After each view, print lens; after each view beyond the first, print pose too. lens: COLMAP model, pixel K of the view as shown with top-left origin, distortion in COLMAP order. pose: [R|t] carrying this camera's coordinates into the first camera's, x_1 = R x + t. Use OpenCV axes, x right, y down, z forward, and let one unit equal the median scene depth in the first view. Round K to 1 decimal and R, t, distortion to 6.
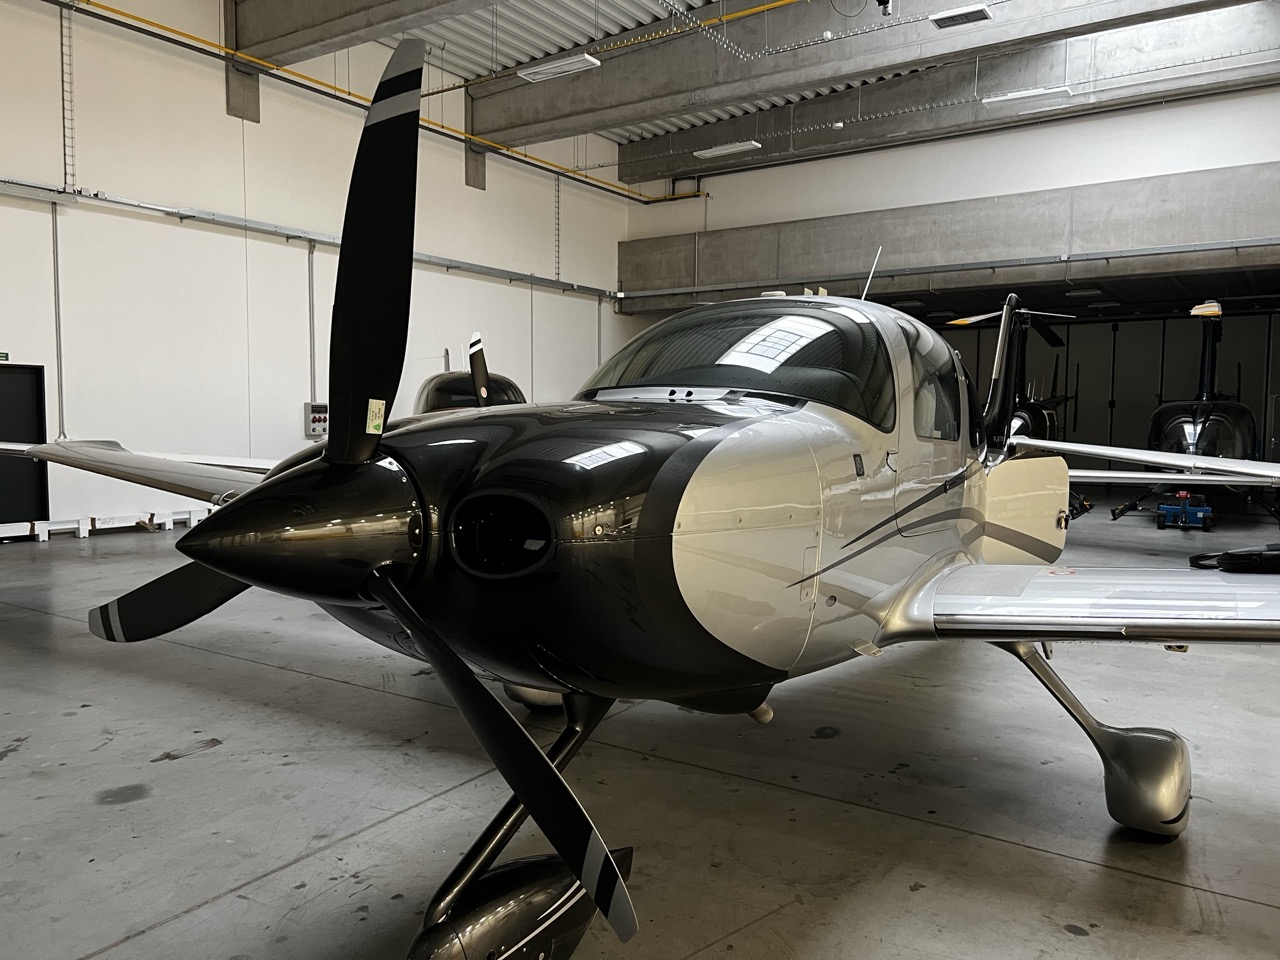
lens RADIAL K [[969.3, 0, 637.3], [0, 969.3, 479.9], [0, 0, 1]] dist [0.057588, -0.066237]
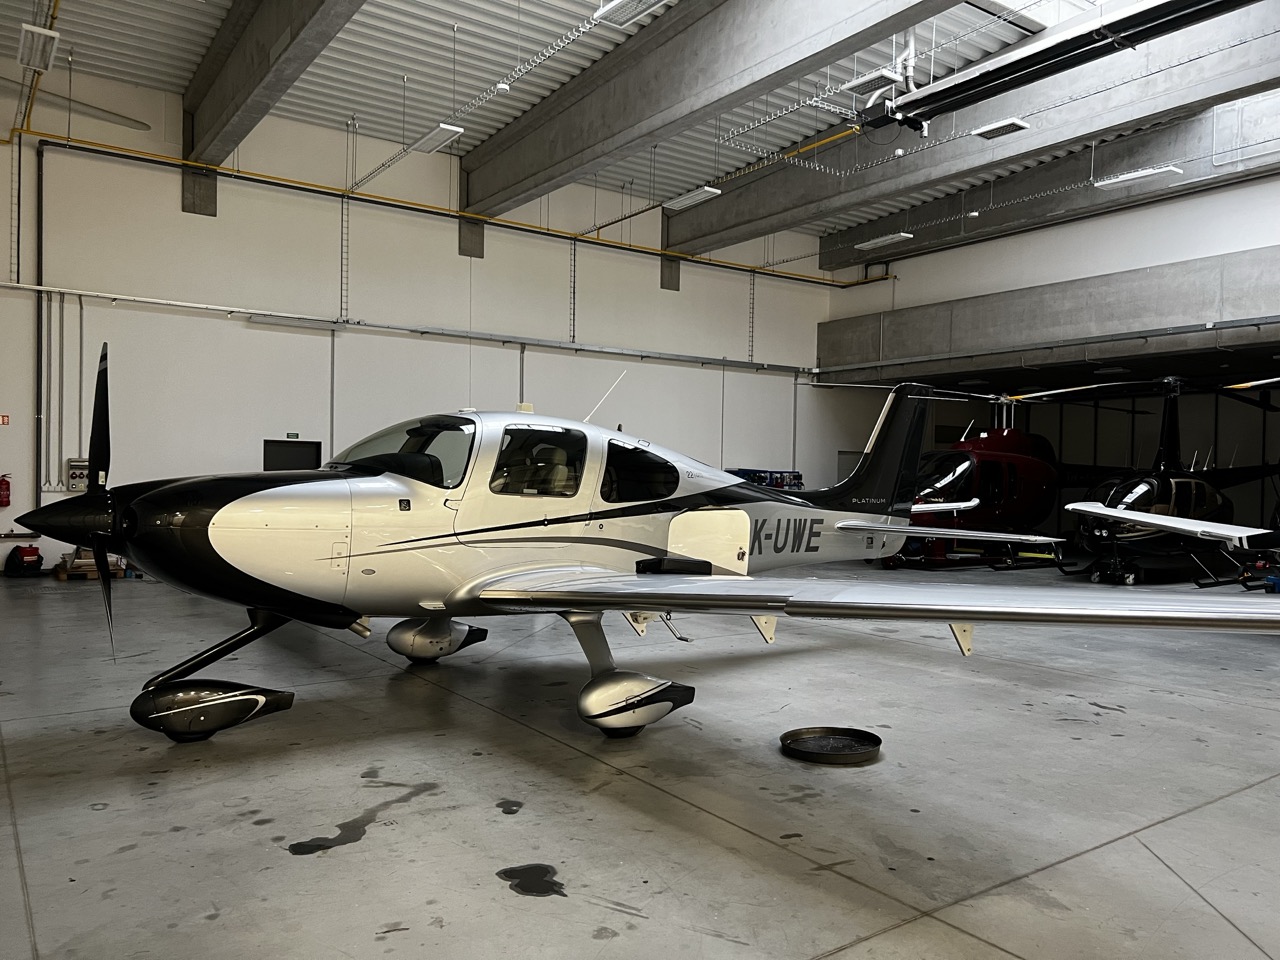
lens RADIAL K [[969.3, 0, 650.4], [0, 969.3, 483.4], [0, 0, 1]] dist [0.057588, -0.066237]
pose [[0.935577, 0.010532, -0.352965, 0.256017], [-0.032251, 0.997926, -0.055710, 0.006654], [0.351646, 0.063505, 0.933977, -0.118946]]
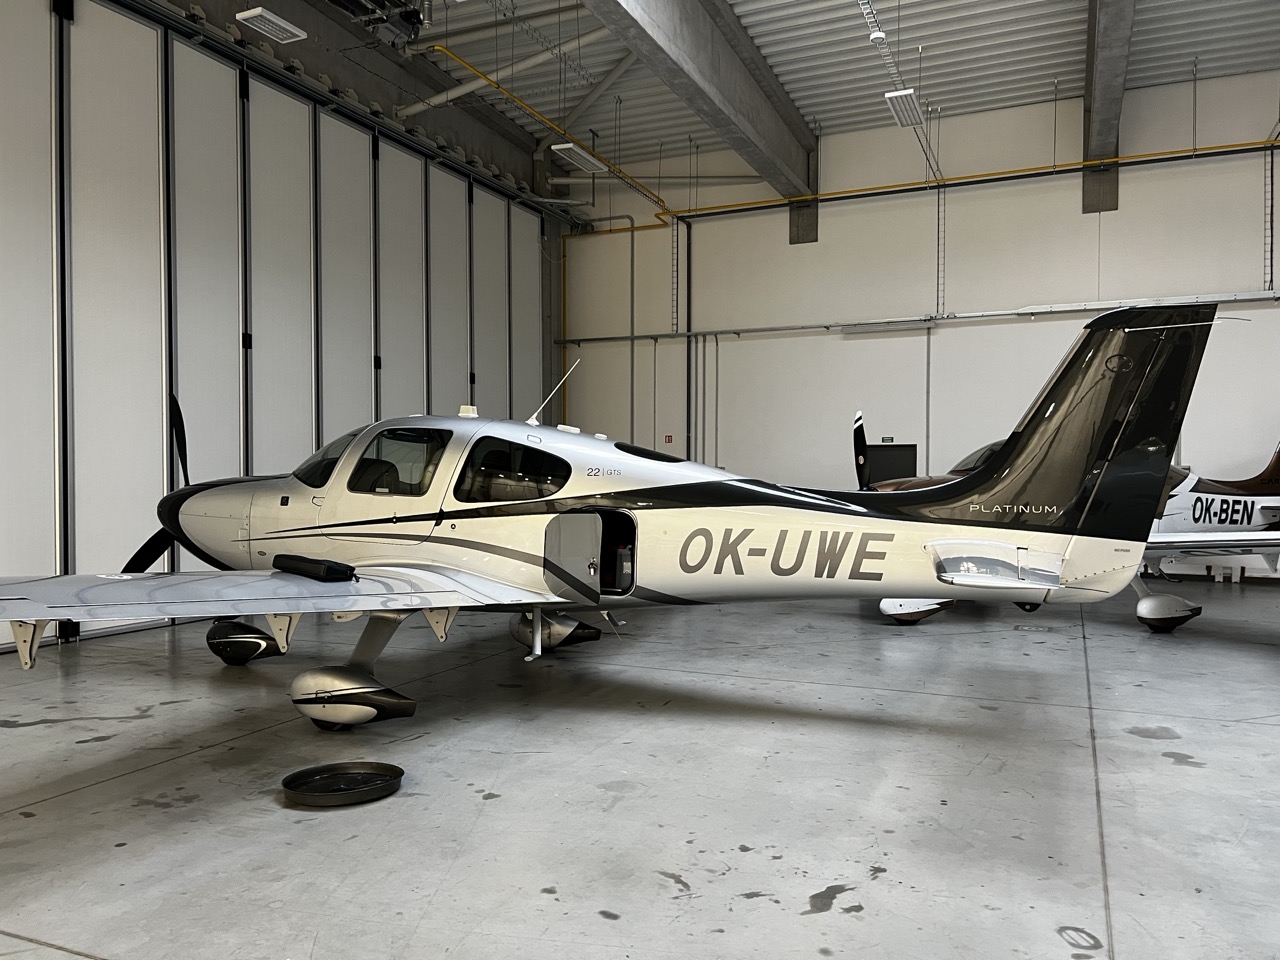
lens RADIAL K [[969.3, 0, 638.9], [0, 969.3, 482.6], [0, 0, 1]] dist [0.057588, -0.066237]
pose [[0.173202, 0.002305, -0.984884, 0.507041], [-0.063593, 0.997937, -0.008848, -0.017221], [0.982831, 0.064164, 0.172992, 0.267742]]
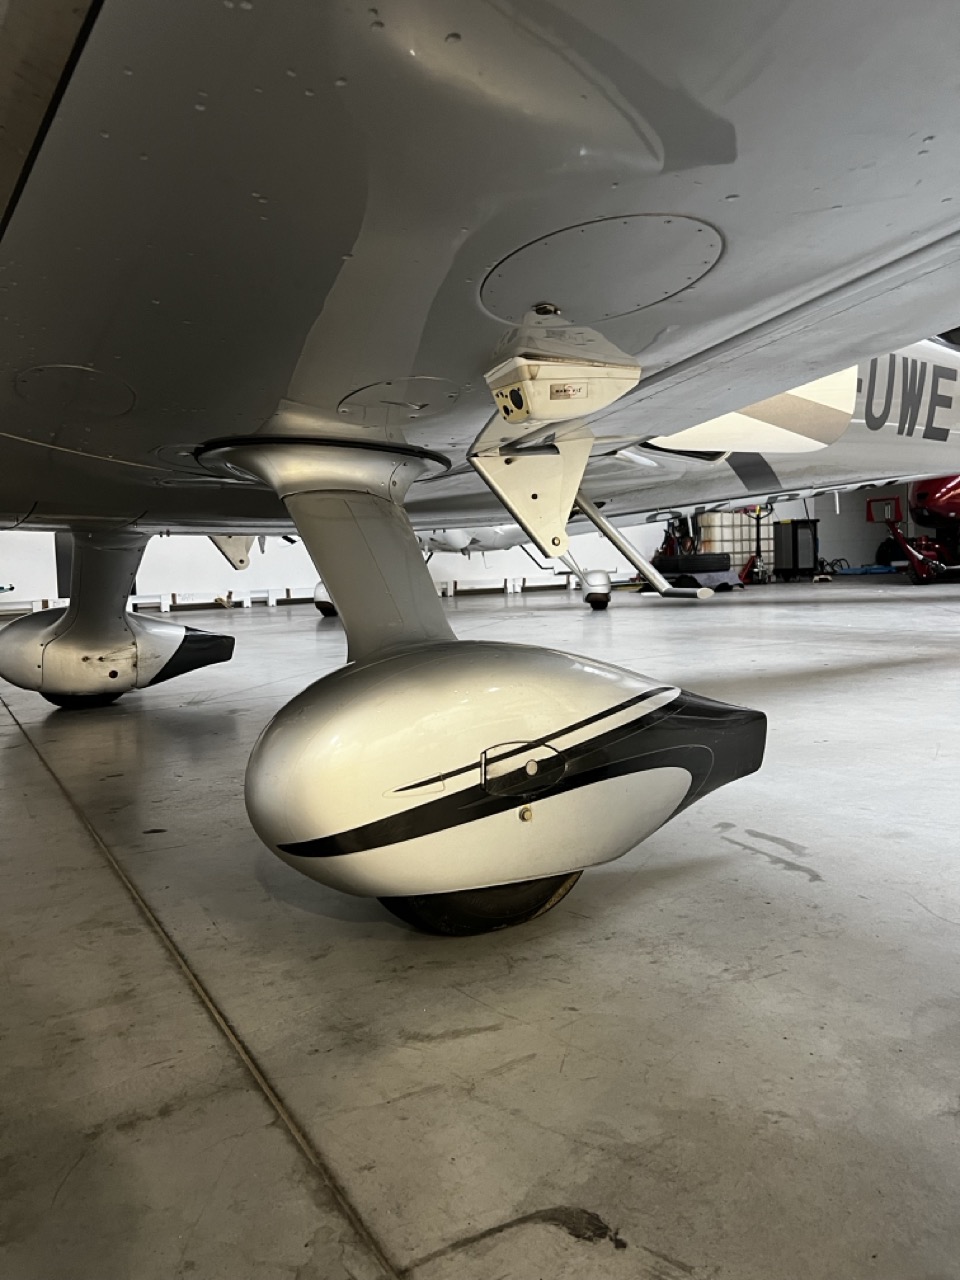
lens RADIAL K [[969.3, 0, 475.8], [0, 969.3, 643.1], [0, 0, 1]] dist [0.057588, -0.066237]
pose [[0.895631, -0.002543, -0.444790, 0.155000], [0.013207, 0.999695, 0.020877, 0.055926], [0.444601, -0.024572, 0.895391, 0.149973]]
